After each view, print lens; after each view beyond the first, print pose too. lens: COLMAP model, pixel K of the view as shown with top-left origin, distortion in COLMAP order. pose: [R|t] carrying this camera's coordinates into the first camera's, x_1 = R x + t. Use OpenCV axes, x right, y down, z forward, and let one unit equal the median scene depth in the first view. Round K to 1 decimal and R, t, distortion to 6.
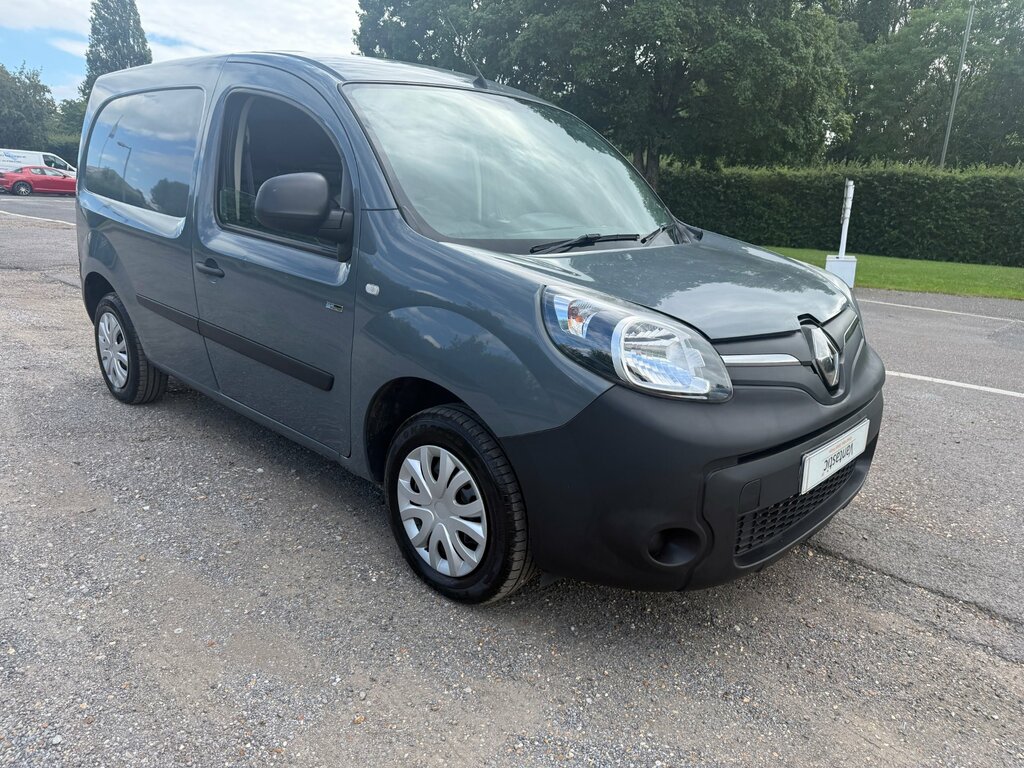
lens RADIAL K [[747.1, 0, 512.7], [0, 747.1, 380.0], [0, 0, 1]] dist [0.005622, -0.013350]
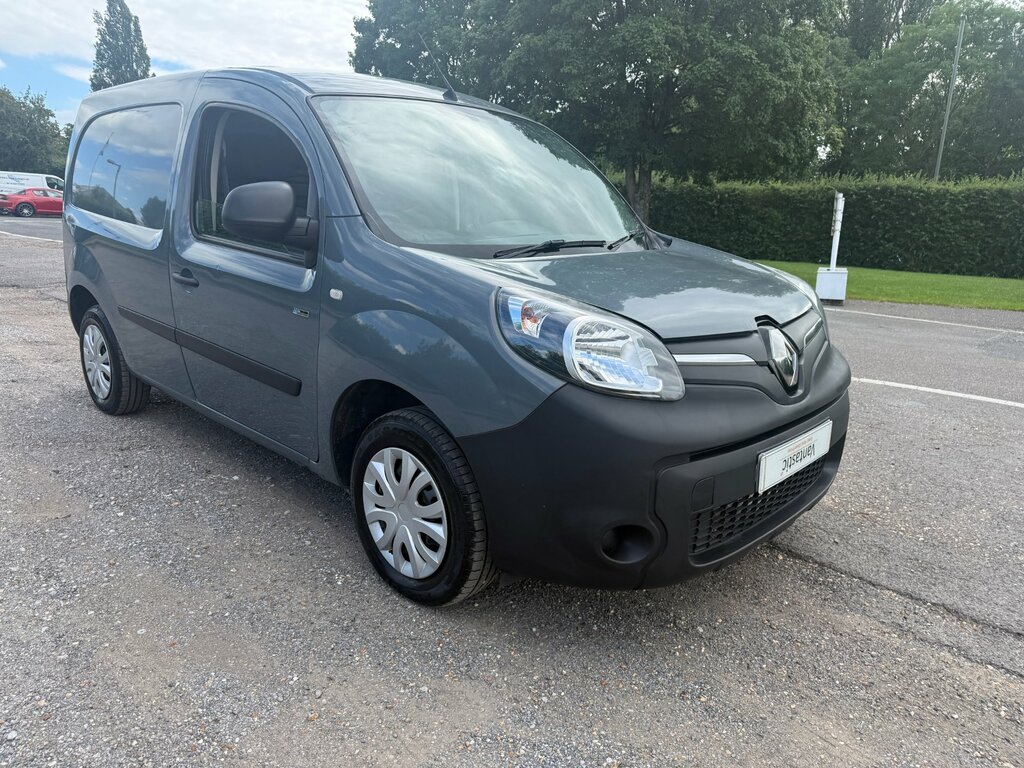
lens RADIAL K [[748.5, 0, 504.4], [0, 748.5, 376.5], [0, 0, 1]] dist [0.003658, -0.010211]
pose [[0.999883, -0.006452, -0.013839, 0.048167], [0.006053, 0.999572, -0.028637, 0.018702], [0.014018, 0.028550, 0.999494, -0.011467]]
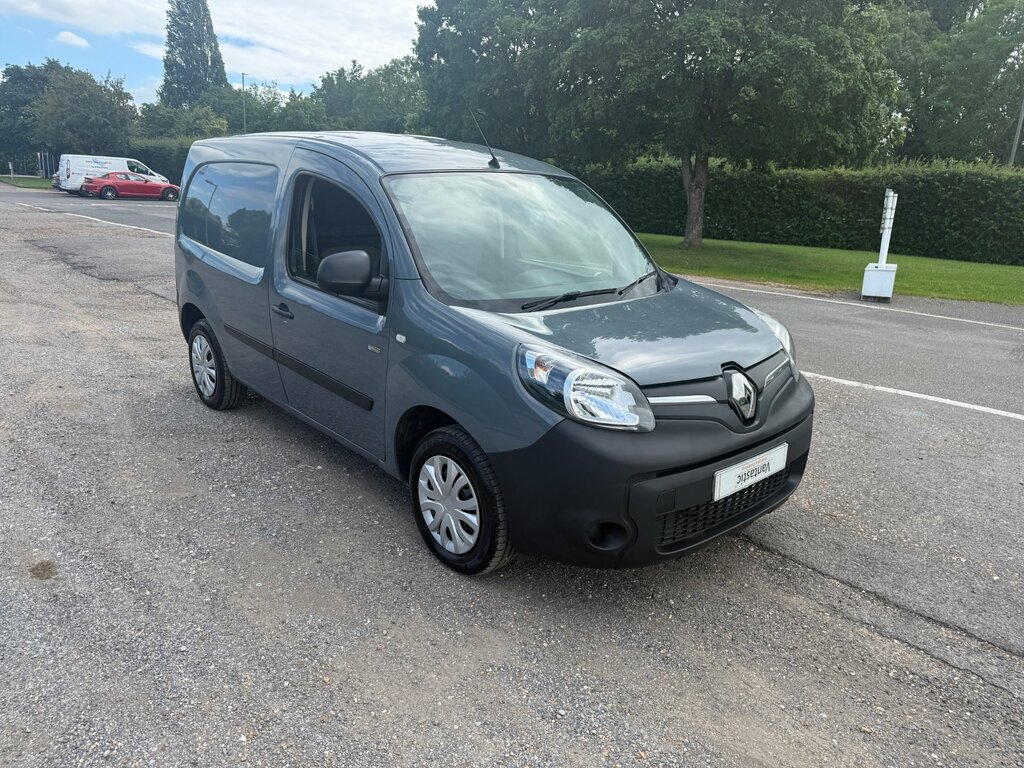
lens RADIAL K [[766.6, 0, 500.1], [0, 766.6, 379.1], [0, 0, 1]] dist [0.027539, -0.044265]
pose [[0.994981, 0.015681, -0.098831, 0.113004], [-0.014540, 0.999819, 0.012257, -0.059911], [0.099005, -0.010758, 0.995029, -0.314219]]
